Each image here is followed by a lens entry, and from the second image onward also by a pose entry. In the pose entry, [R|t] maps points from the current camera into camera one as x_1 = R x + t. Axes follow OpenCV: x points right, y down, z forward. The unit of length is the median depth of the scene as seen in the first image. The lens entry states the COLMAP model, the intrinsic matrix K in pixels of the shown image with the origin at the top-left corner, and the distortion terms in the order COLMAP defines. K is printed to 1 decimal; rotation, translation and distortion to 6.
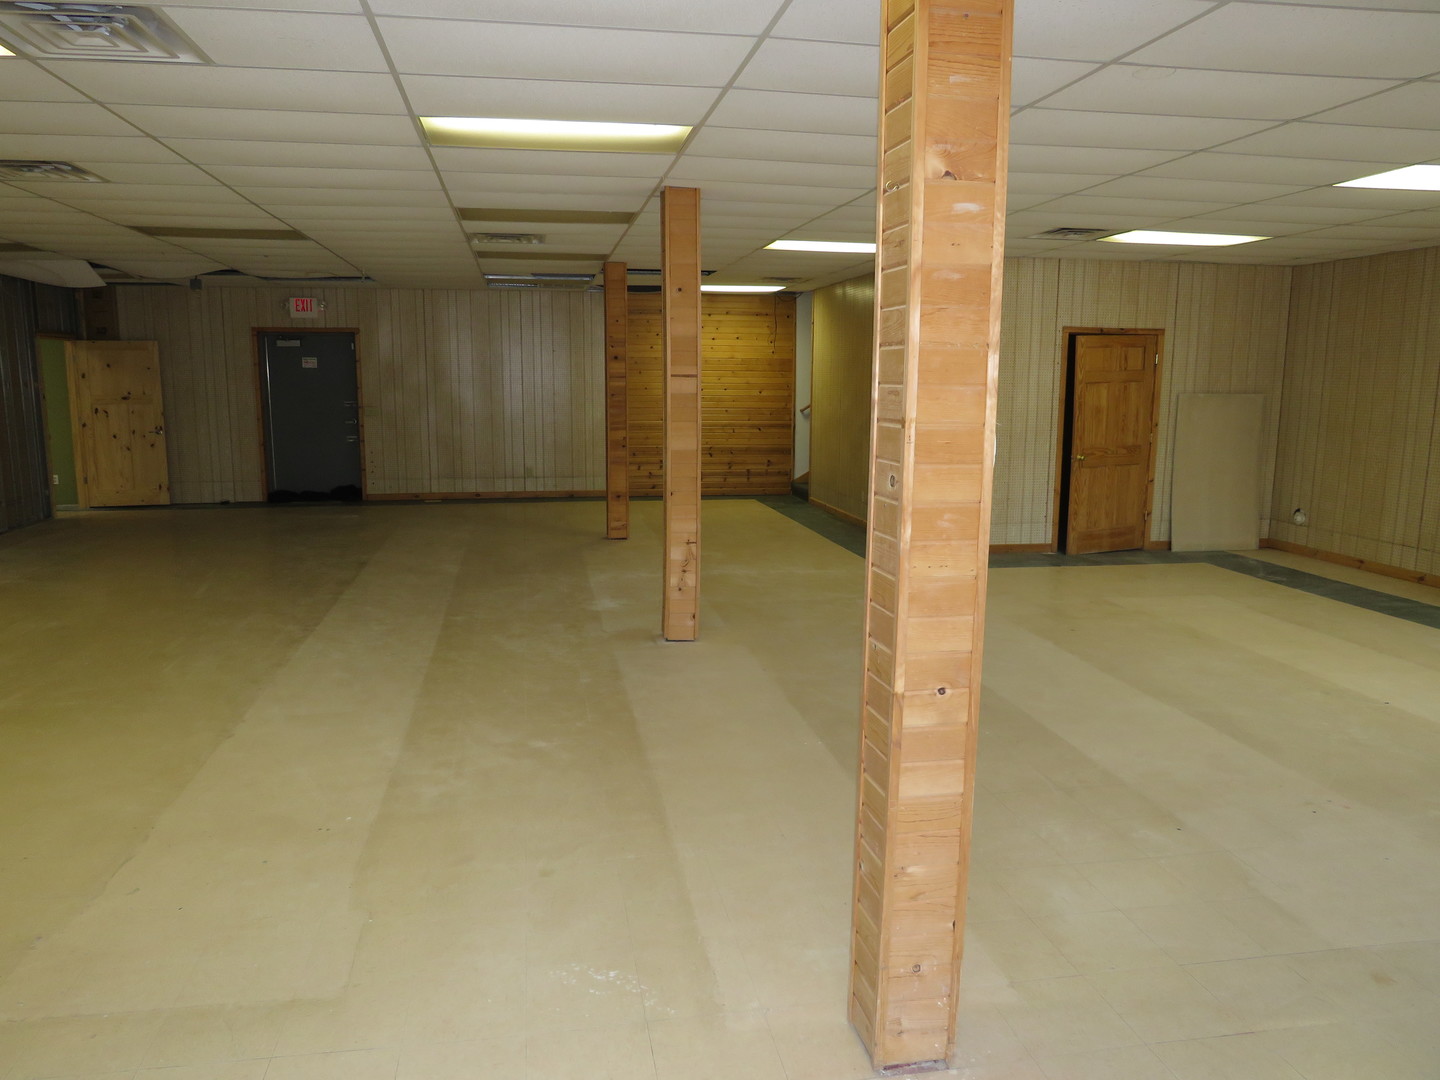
lens RADIAL K [[1024.3, 0, 716.0], [0, 1024.3, 542.0], [0, 0, 1]] dist [-0.039099, 0.012081]
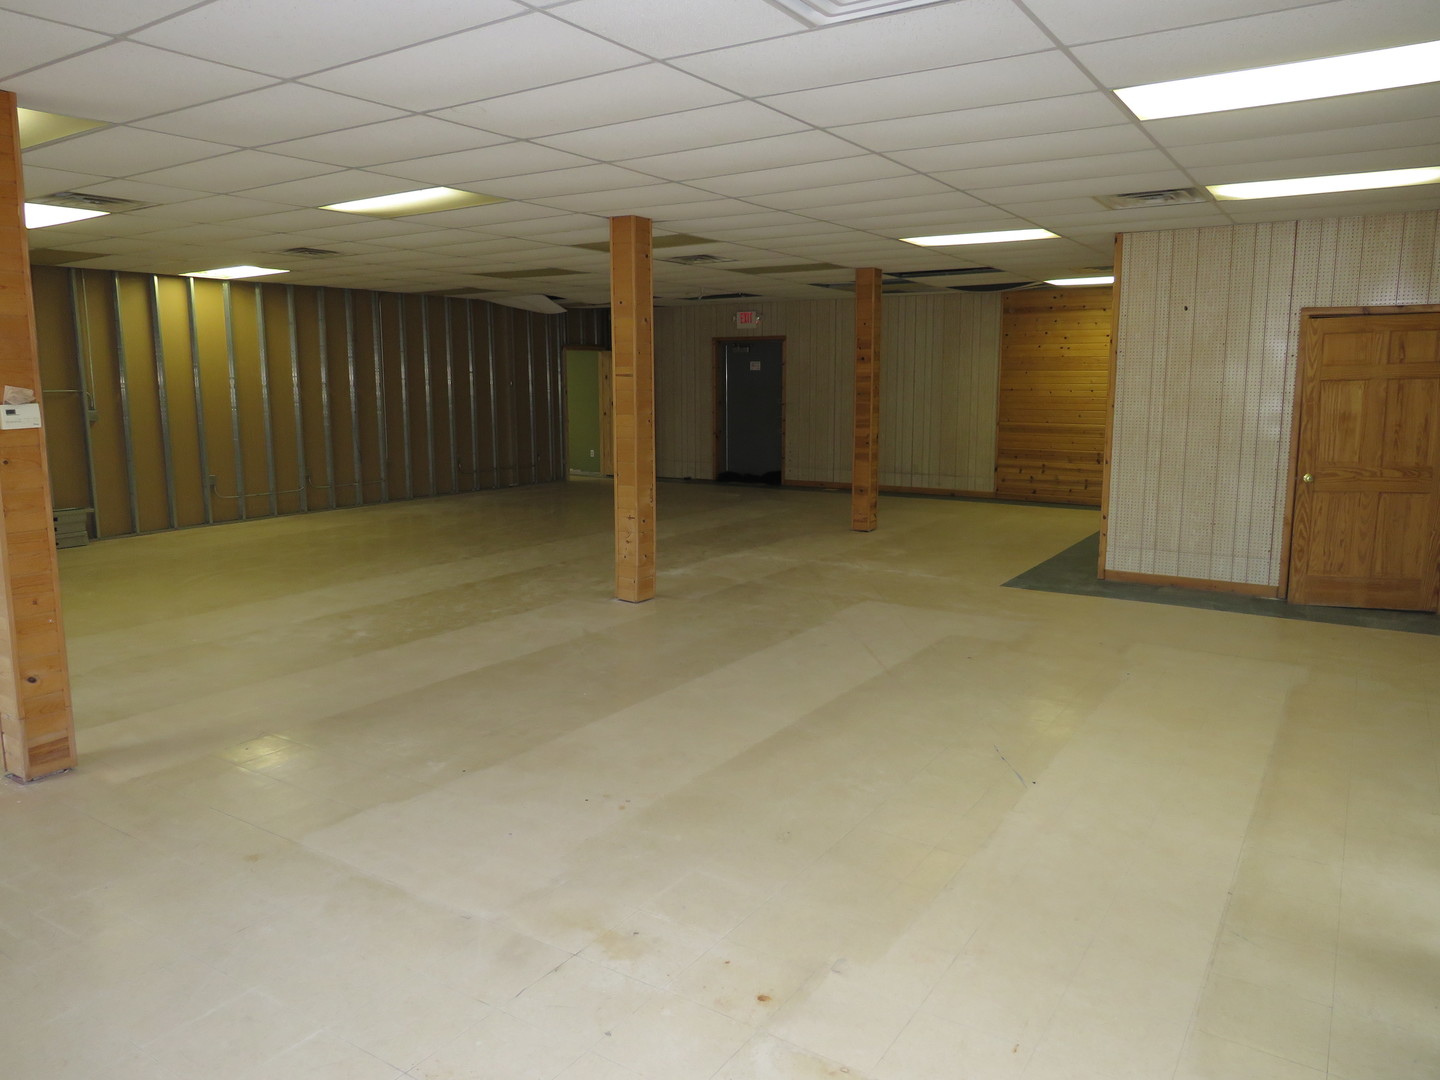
lens RADIAL K [[1024.3, 0, 691.6], [0, 1024.3, 540.8], [0, 0, 1]] dist [-0.039099, 0.012081]
pose [[0.717545, 0.102455, -0.688936, 0.512959], [-0.105257, 0.993713, 0.038151, -0.015122], [0.688513, 0.045140, 0.723818, 0.124878]]
